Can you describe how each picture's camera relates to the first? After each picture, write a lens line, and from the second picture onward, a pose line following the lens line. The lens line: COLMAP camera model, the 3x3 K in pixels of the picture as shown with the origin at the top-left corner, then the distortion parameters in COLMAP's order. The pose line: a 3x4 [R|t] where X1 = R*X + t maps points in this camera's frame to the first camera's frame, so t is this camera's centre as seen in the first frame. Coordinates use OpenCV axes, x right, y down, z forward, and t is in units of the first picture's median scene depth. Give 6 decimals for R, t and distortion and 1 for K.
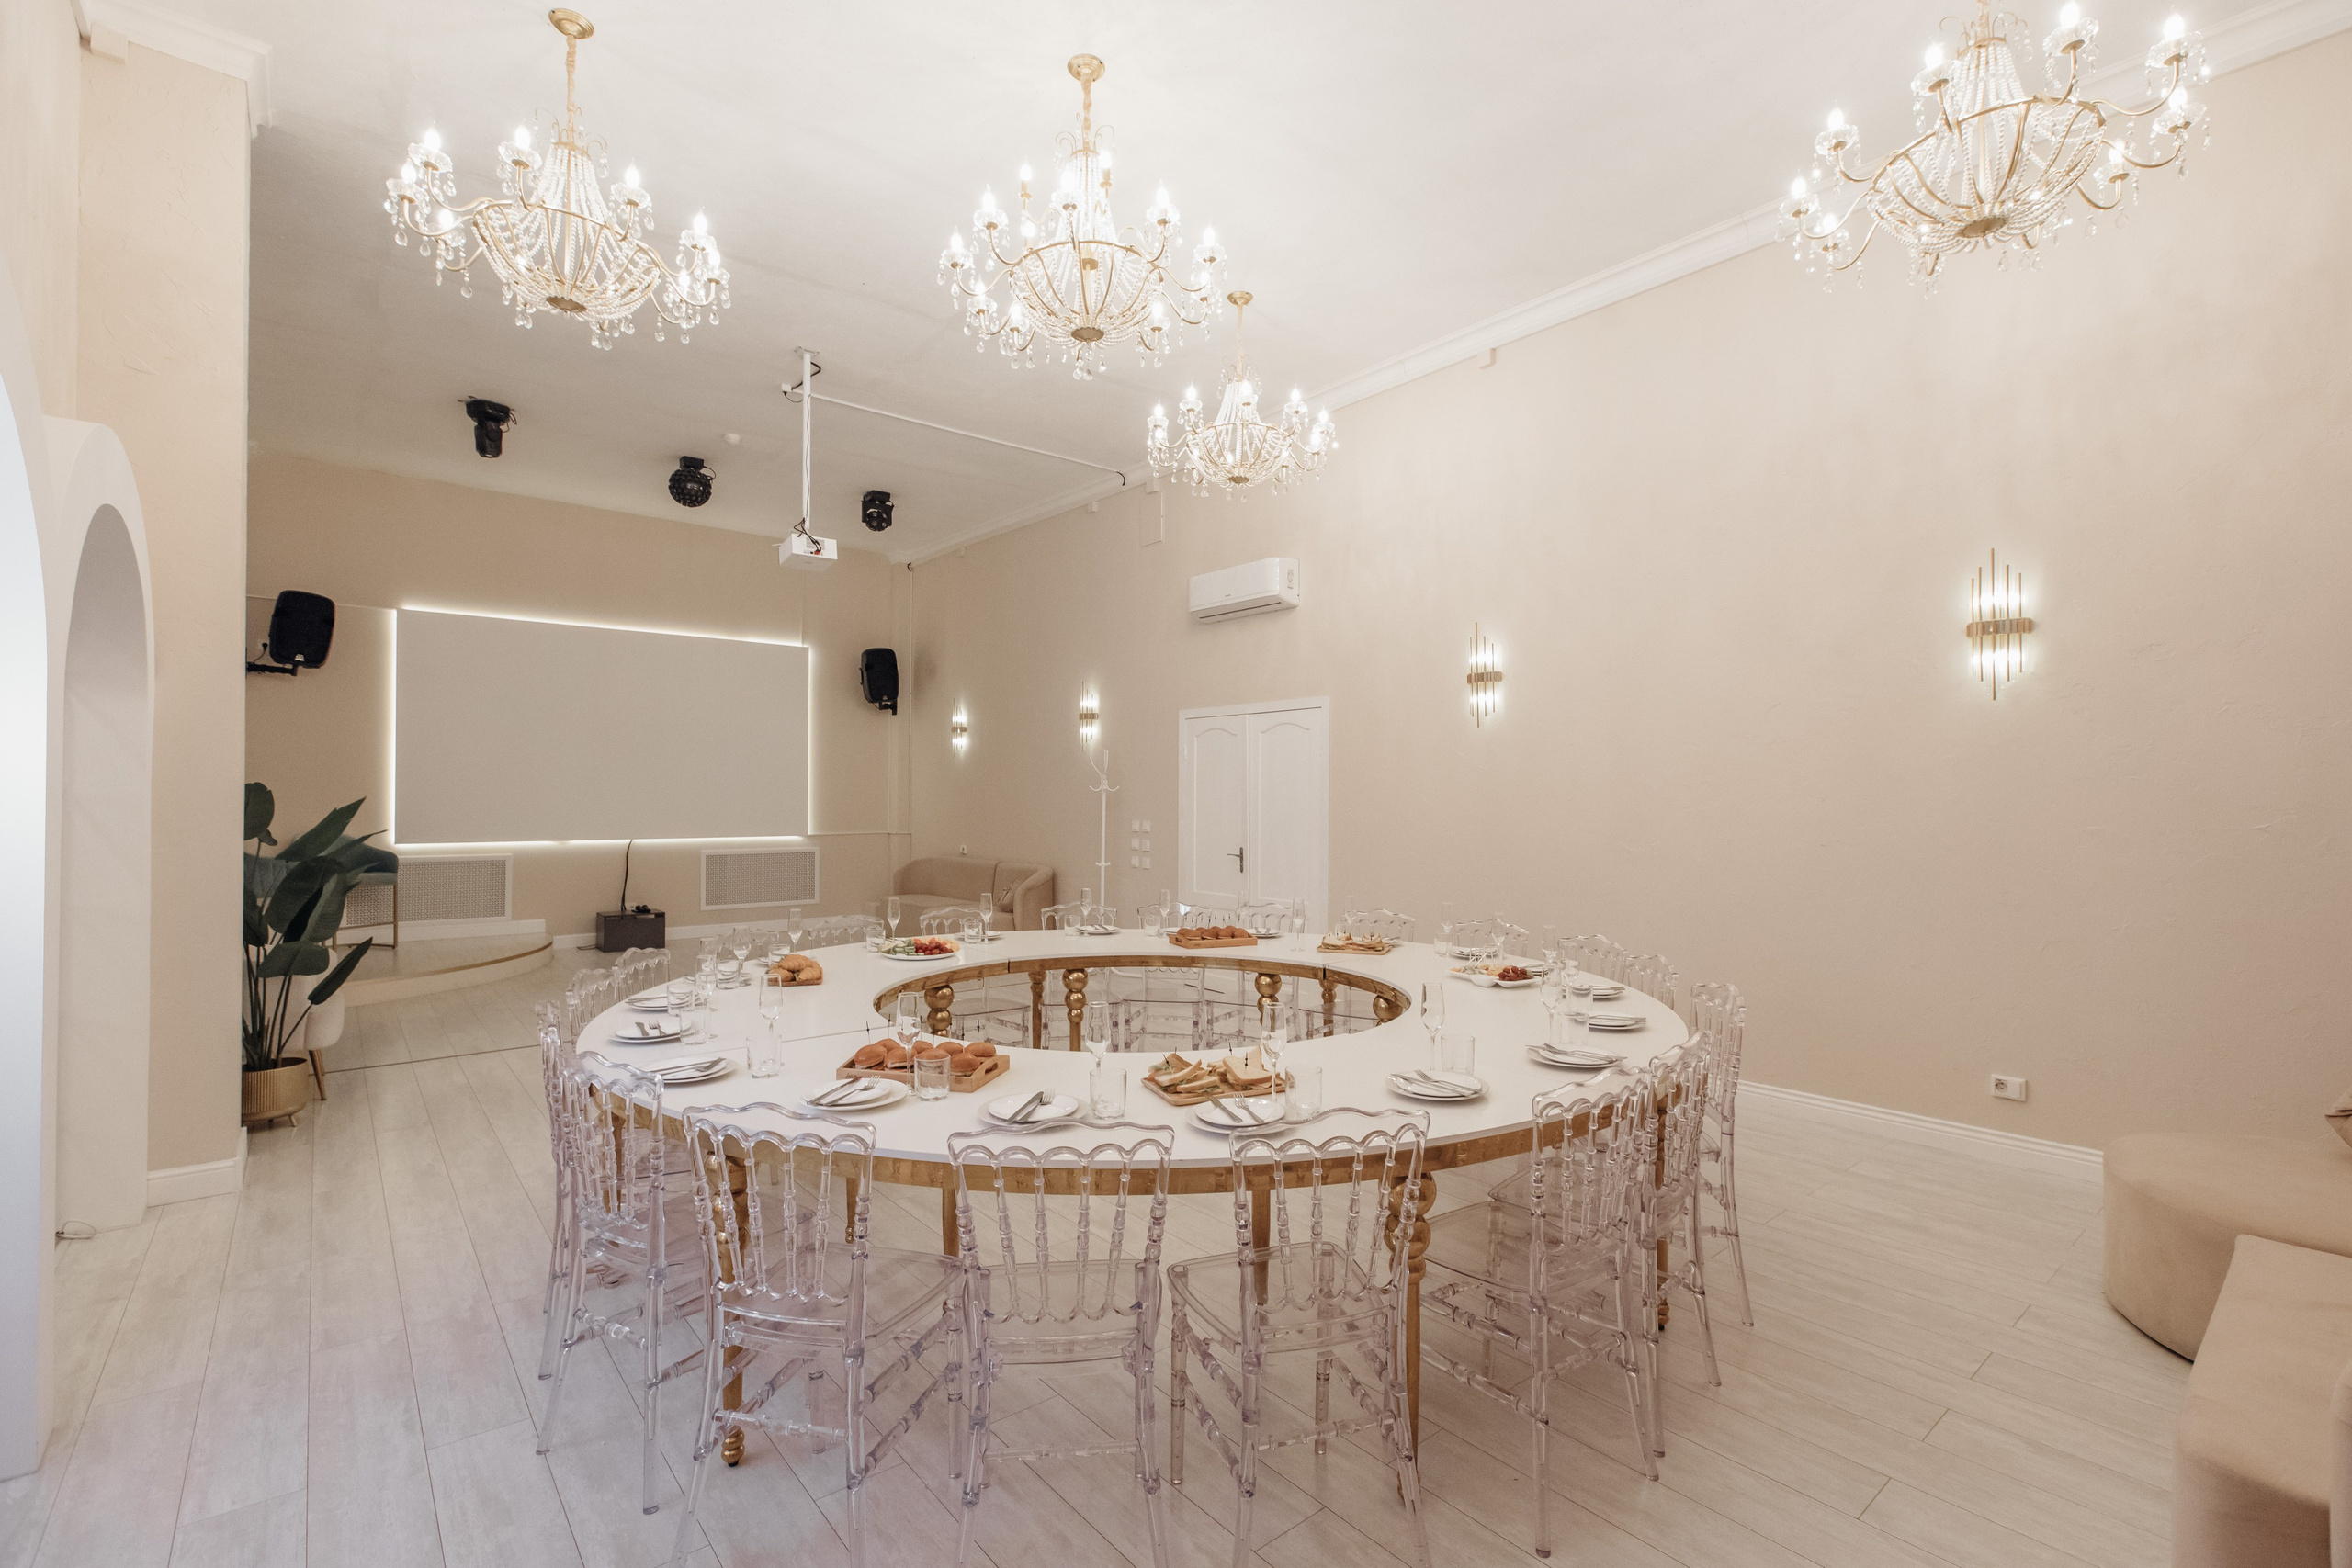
lens RADIAL K [[1063.5, 0, 1184.9], [0, 1063.5, 783.7], [0, 0, 1]] dist [-0.002931, -0.000030]
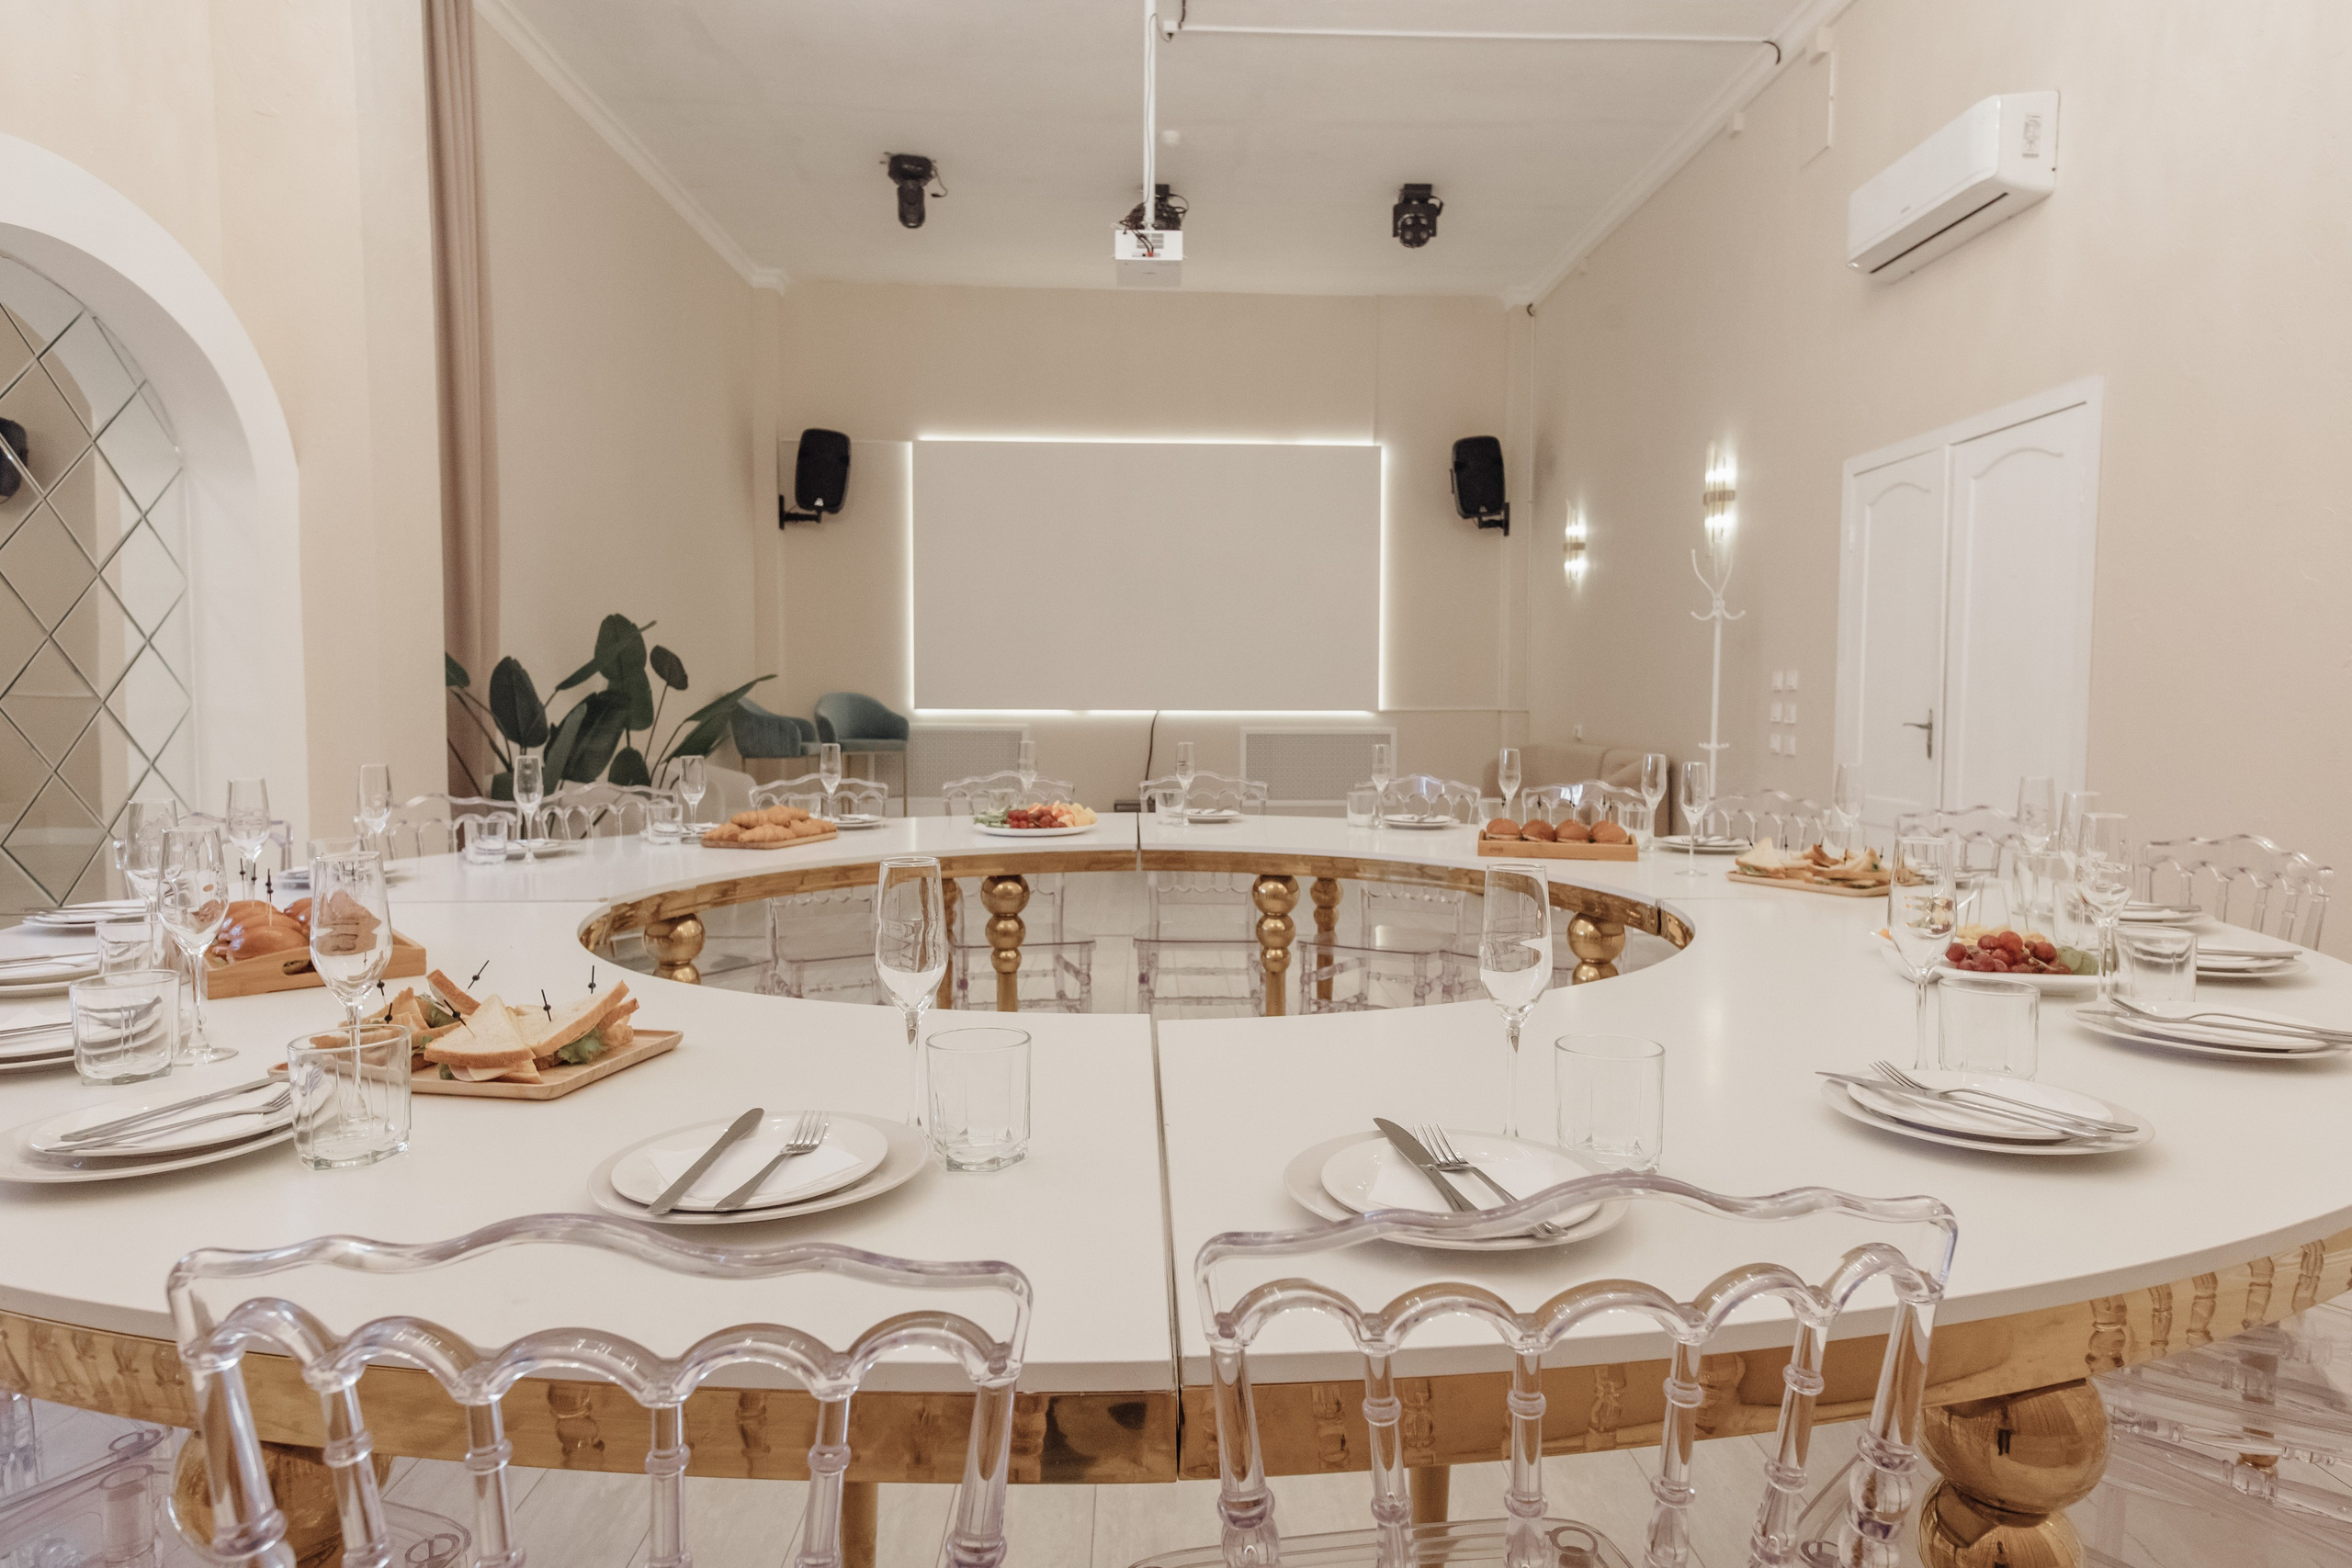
lens RADIAL K [[1408.5, 0, 1191.3], [0, 1408.5, 770.3], [0, 0, 1]] dist [0.021261, 0.004787]
pose [[0.791859, 0.031981, -0.609866, 0.160946], [0.005318, 0.998229, 0.059252, 0.039572], [0.610681, -0.050163, 0.790286, 0.207220]]
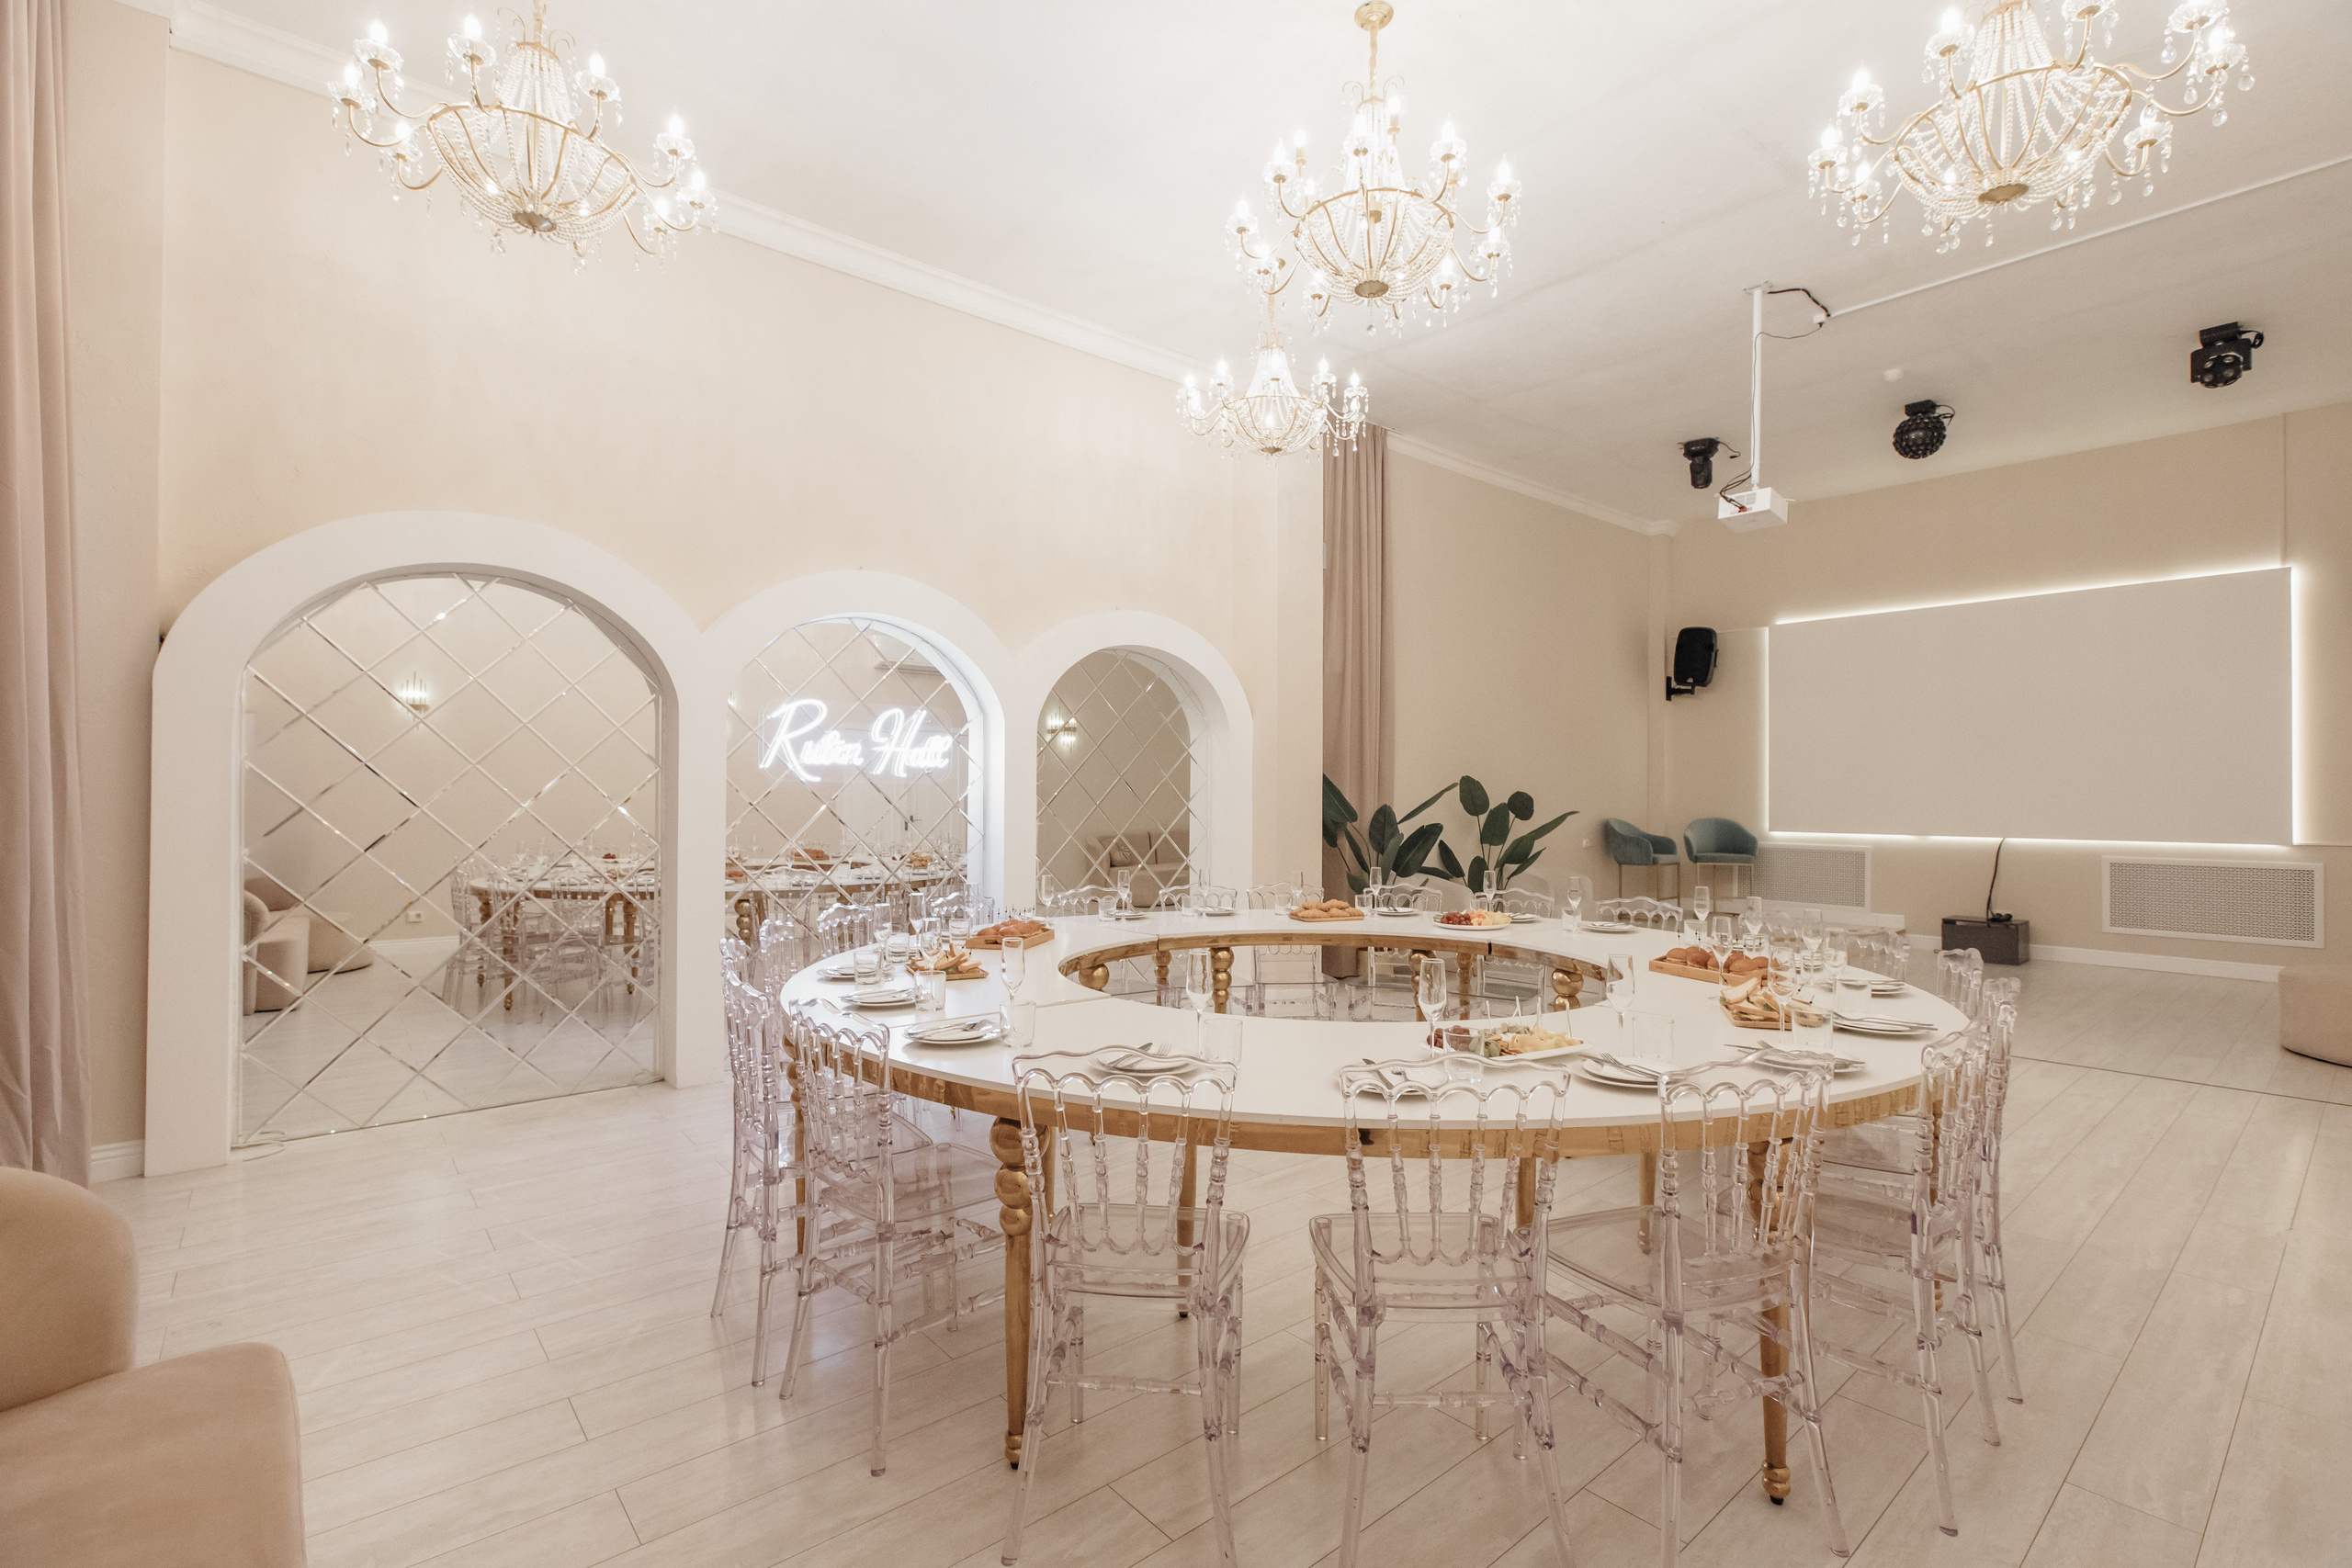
lens RADIAL K [[1063.5, 0, 1176.9], [0, 1063.5, 796.9], [0, 0, 1]] dist [-0.002931, -0.000030]
pose [[0.006057, -0.002721, -0.999978, 0.394802], [0.010139, 0.999945, -0.002660, 0.016044], [0.999930, -0.010122, 0.006084, 0.358070]]
